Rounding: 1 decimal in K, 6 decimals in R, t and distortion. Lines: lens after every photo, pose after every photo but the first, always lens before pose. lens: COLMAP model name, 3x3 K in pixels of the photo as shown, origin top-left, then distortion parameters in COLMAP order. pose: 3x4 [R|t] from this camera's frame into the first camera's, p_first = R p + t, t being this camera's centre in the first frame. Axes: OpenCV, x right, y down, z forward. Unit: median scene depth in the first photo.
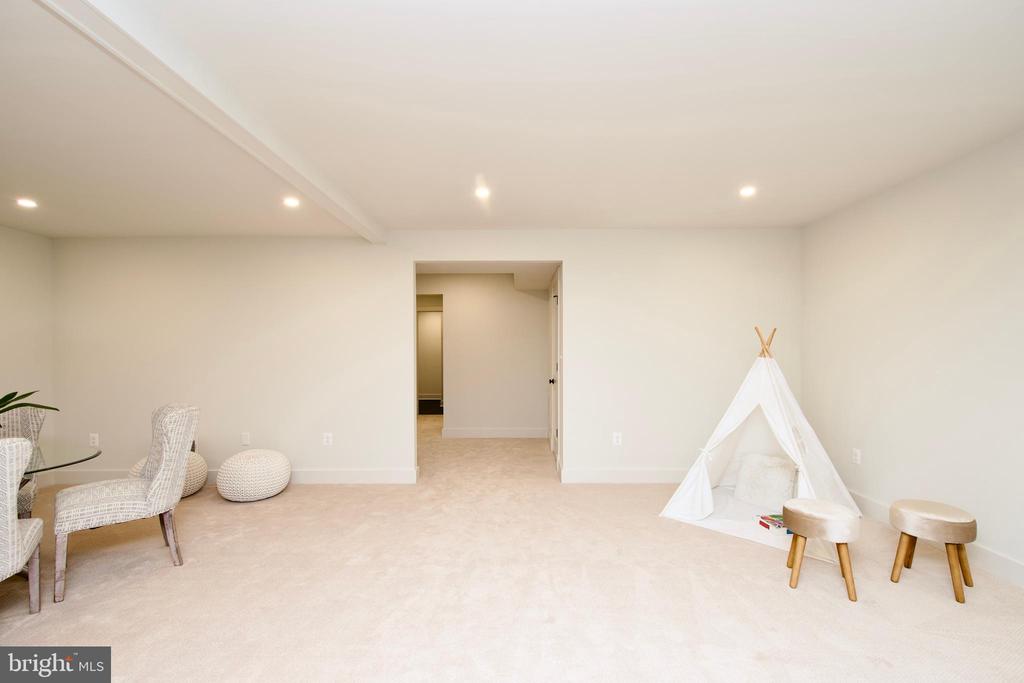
lens RADIAL K [[459.2, 0, 518.6], [0, 459.2, 354.2], [0, 0, 1]] dist [0.000528, -0.001195]
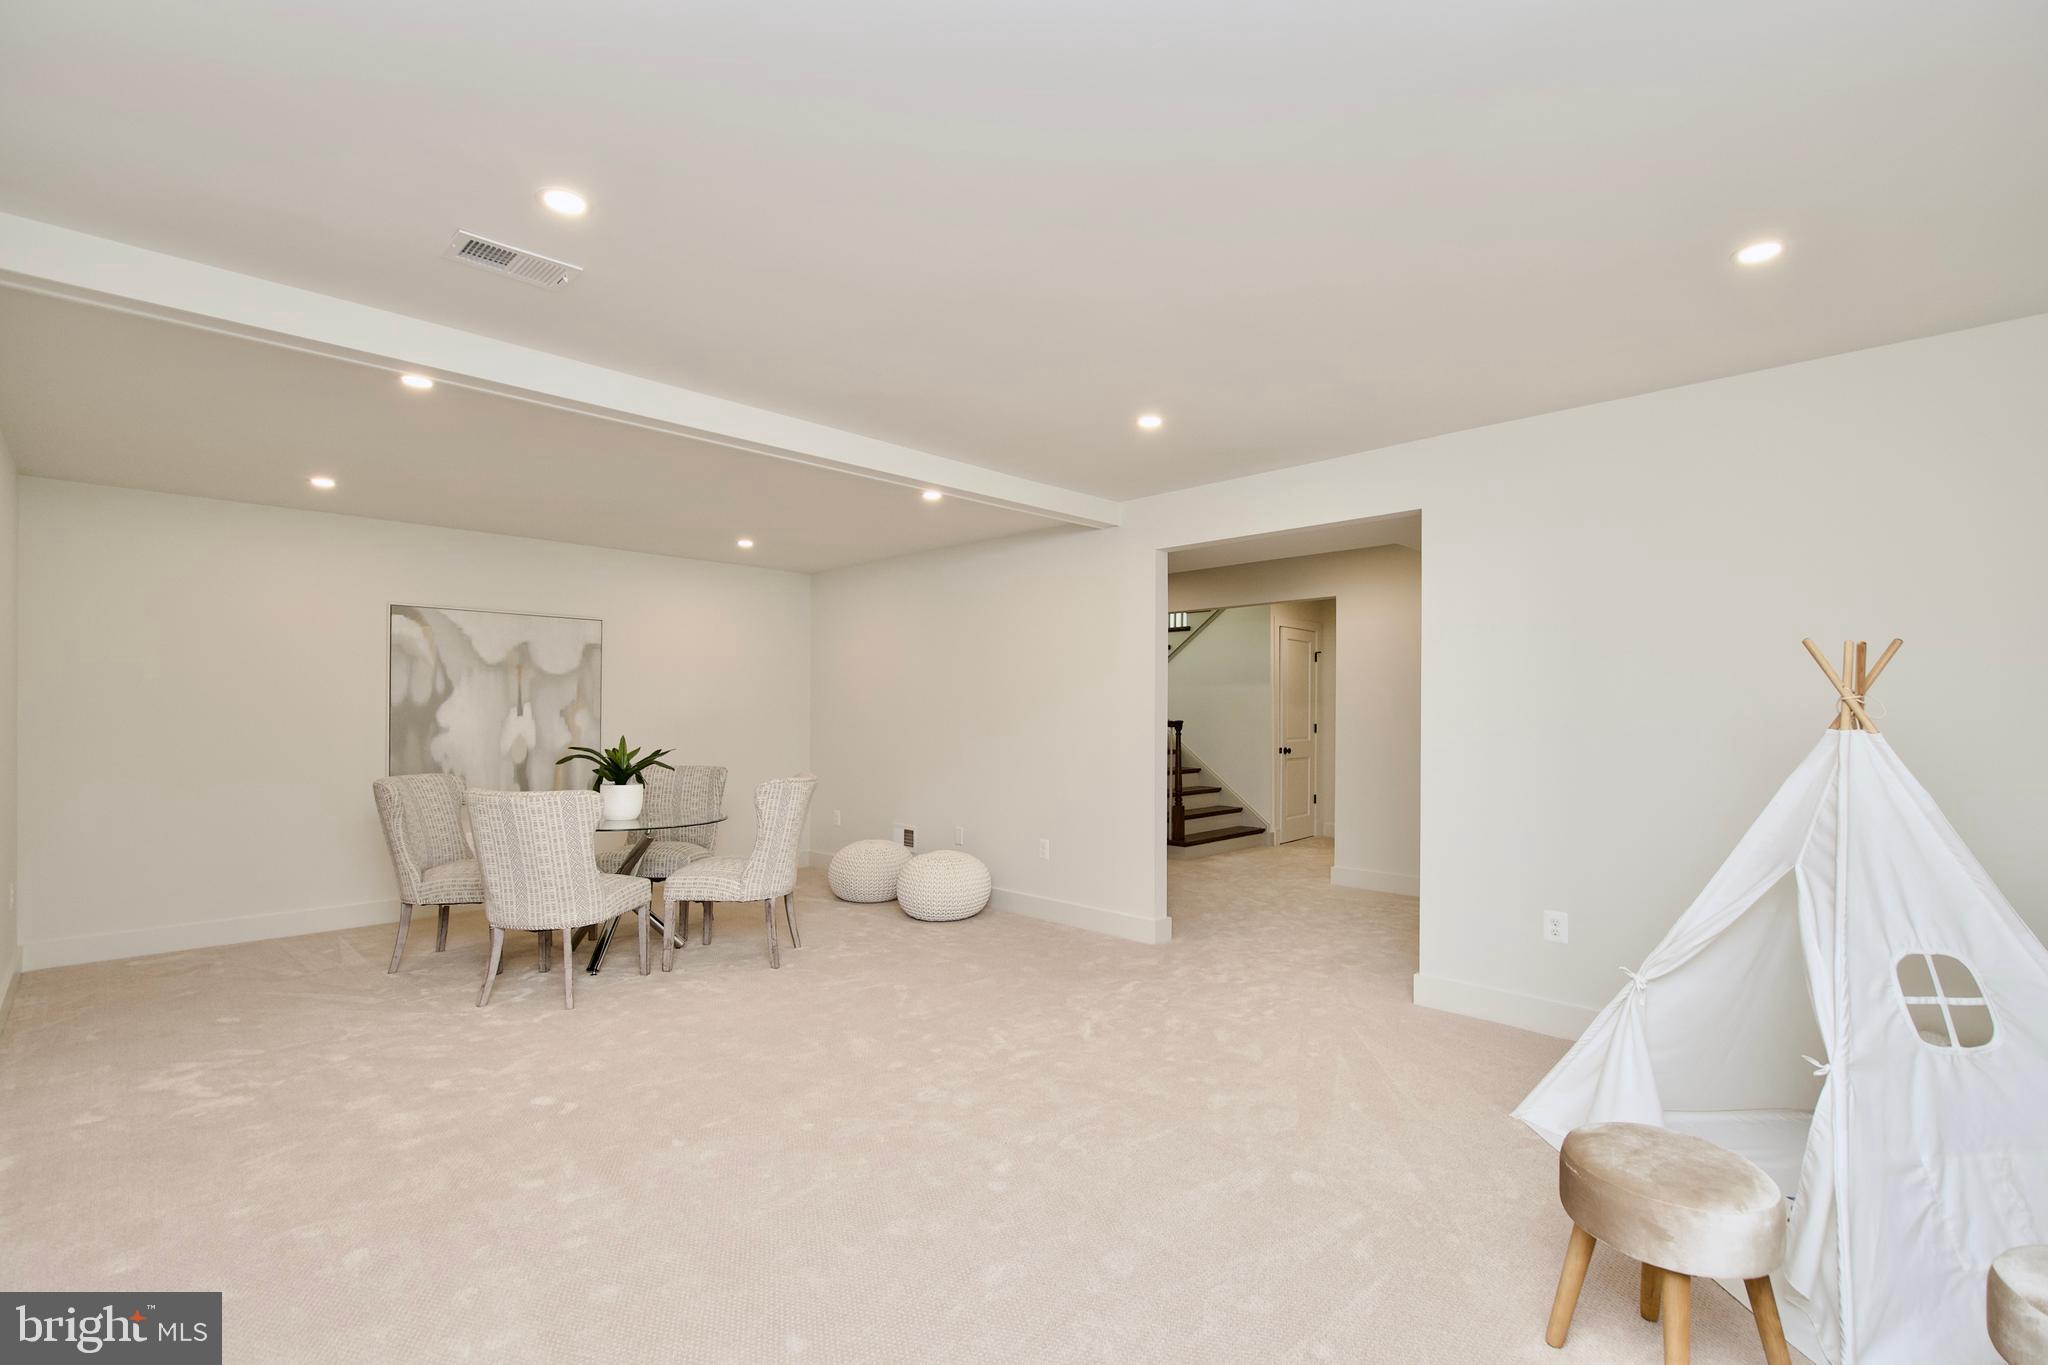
lens RADIAL K [[918.4, 0, 1037.1], [0, 918.4, 707.9], [0, 0, 1]] dist [0.000528, -0.001195]
pose [[0.711268, 0.002402, -0.702916, 0.533137], [-0.008995, 0.999943, -0.005685, -0.001363], [0.702863, 0.010366, 0.711250, 0.108870]]
